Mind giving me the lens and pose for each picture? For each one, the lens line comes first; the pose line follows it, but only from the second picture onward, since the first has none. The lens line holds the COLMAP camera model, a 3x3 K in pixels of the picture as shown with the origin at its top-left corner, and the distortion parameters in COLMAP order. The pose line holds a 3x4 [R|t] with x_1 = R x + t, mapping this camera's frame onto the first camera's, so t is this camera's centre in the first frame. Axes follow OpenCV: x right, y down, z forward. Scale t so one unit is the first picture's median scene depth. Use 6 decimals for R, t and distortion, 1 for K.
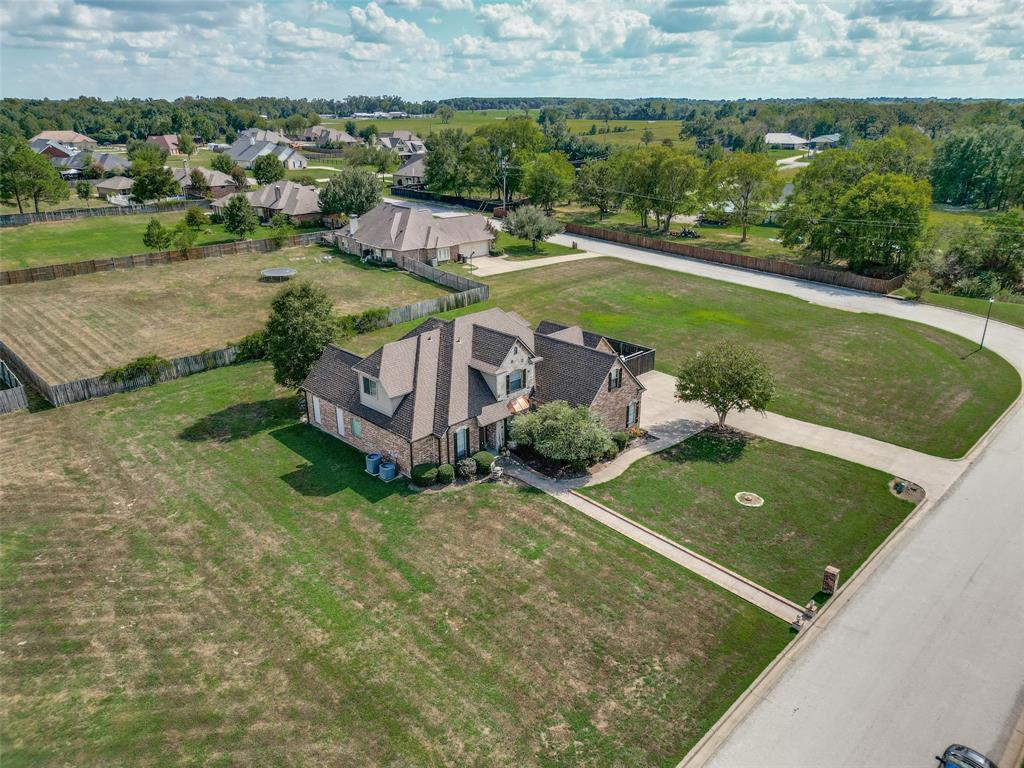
lens RADIAL K [[701.3, 0, 512.0], [0, 701.3, 384.0], [0, 0, 1]] dist [0.092153, -0.100958]
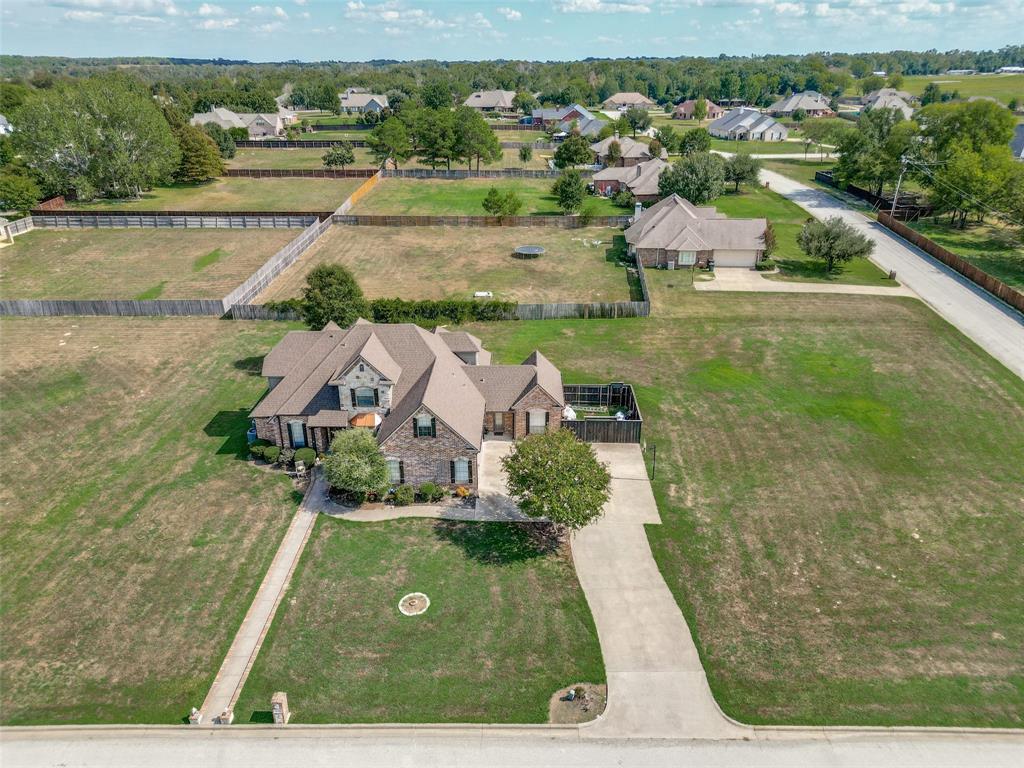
lens RADIAL K [[701.3, 0, 512.0], [0, 701.3, 384.0], [0, 0, 1]] dist [0.092153, -0.100958]
pose [[0.705099, 0.290816, -0.646731, 0.805824], [-0.255512, 0.954965, 0.150849, -0.229221], [0.661475, 0.058884, 0.747652, 0.369485]]
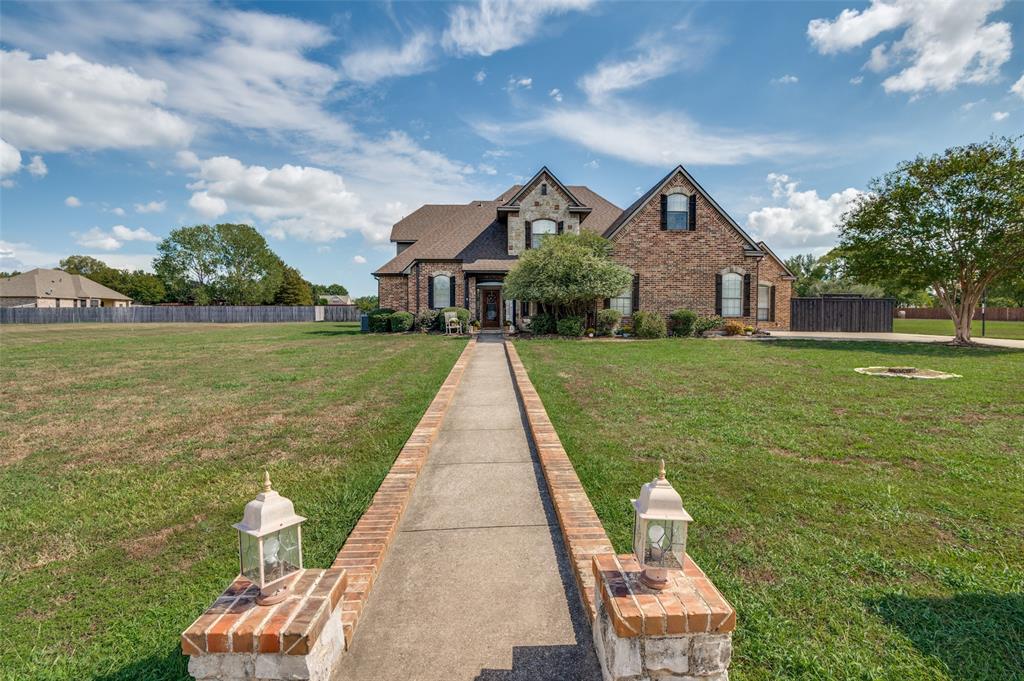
lens RADIAL K [[472.5, 0, 510.5], [0, 472.5, 336.5], [0, 0, 1]] dist [-0.018695, -0.000353]
pose [[0.739011, 0.029546, -0.673046, 0.304482], [-0.246384, 0.941682, -0.229194, 0.210466], [0.627023, 0.335204, 0.703193, 0.666533]]
